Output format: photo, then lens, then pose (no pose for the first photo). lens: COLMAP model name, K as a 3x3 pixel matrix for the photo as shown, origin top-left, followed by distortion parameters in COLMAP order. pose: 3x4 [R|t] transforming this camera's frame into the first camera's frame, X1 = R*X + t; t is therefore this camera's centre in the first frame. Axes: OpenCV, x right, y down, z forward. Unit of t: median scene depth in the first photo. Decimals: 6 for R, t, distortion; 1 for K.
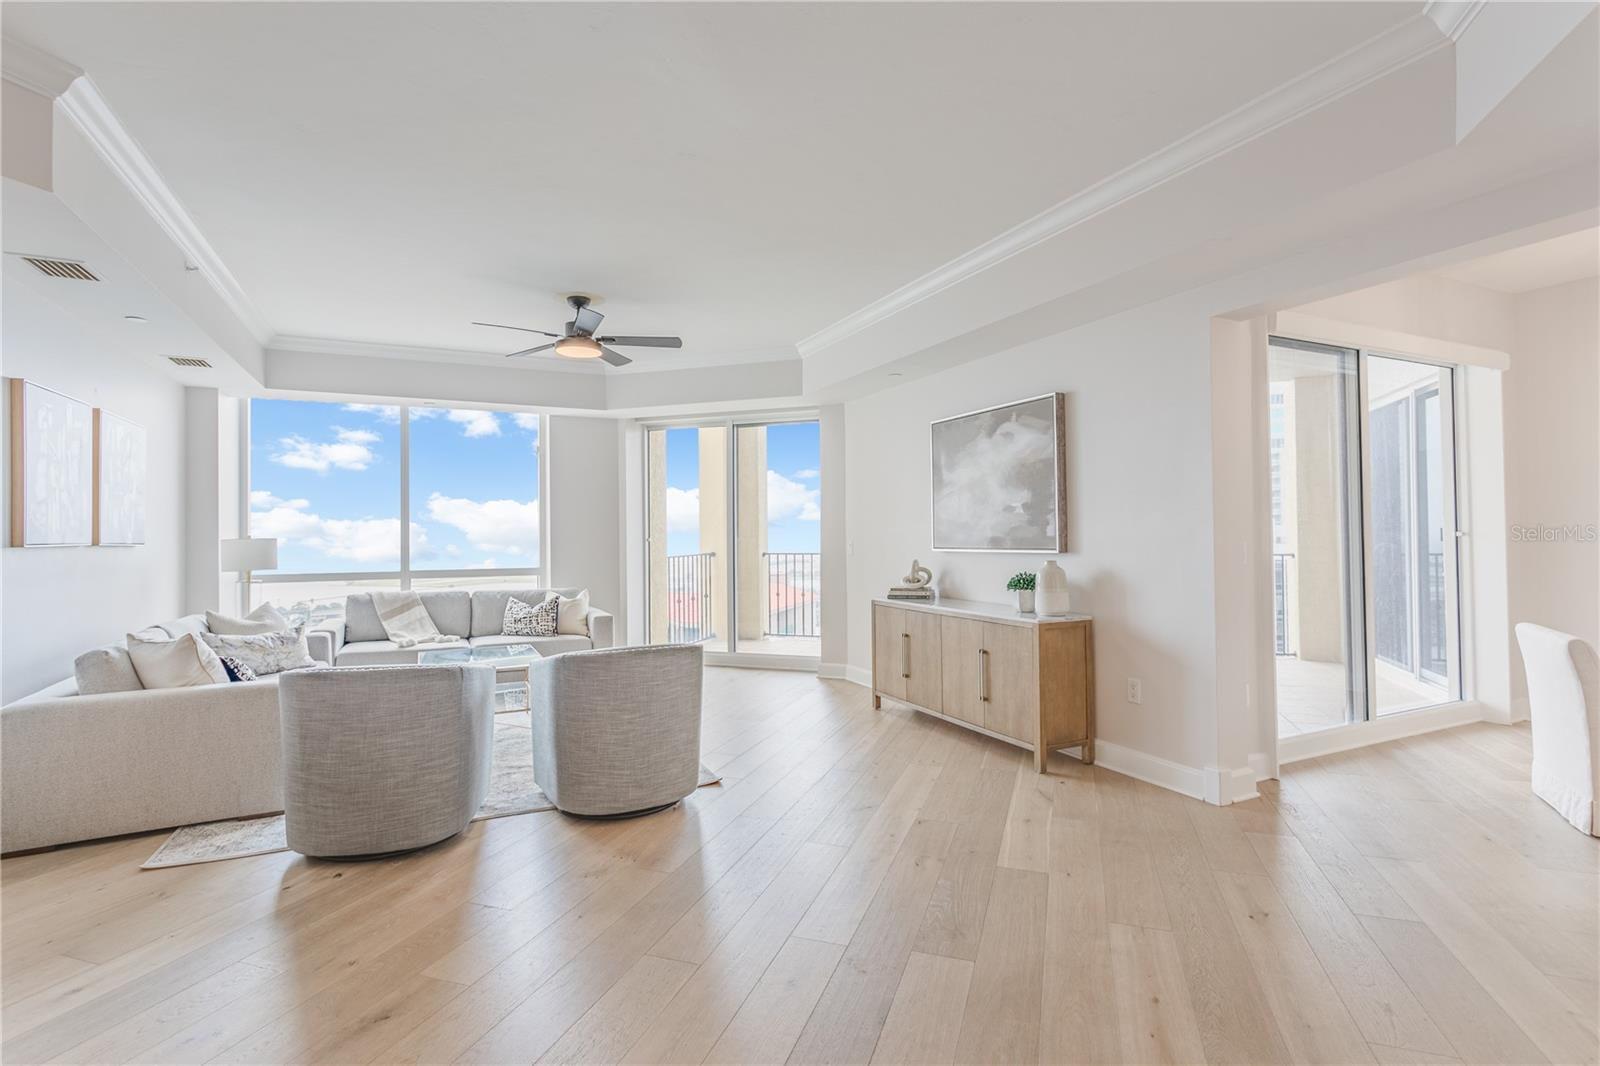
lens RADIAL K [[788.9, 0, 800.0], [0, 788.9, 533.0], [0, 0, 1]] dist [-0.000834, -0.000350]
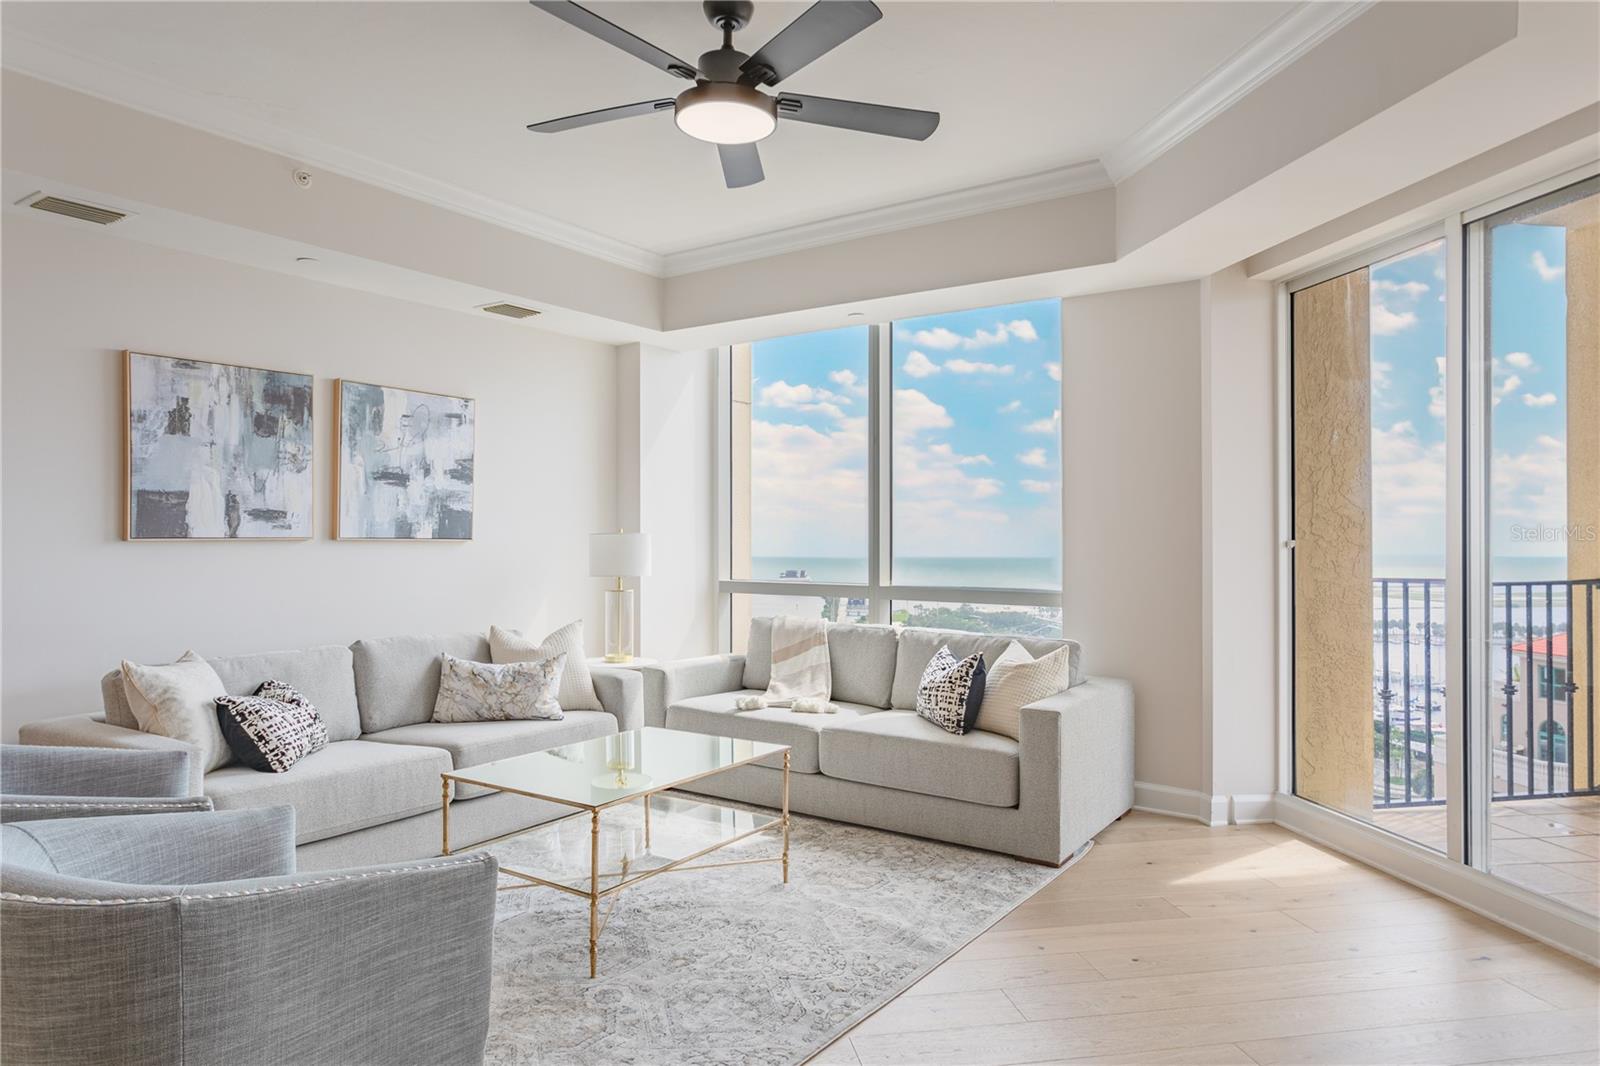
lens RADIAL K [[1015.3, 0, 800.0], [0, 1015.3, 533.0], [0, 0, 1]] dist [-0.006360, -0.002070]
pose [[0.443487, -0.007881, -0.896246, 0.215459], [0.003046, 0.999969, -0.007286, 0.012045], [0.896275, 0.000502, 0.443498, 0.653541]]
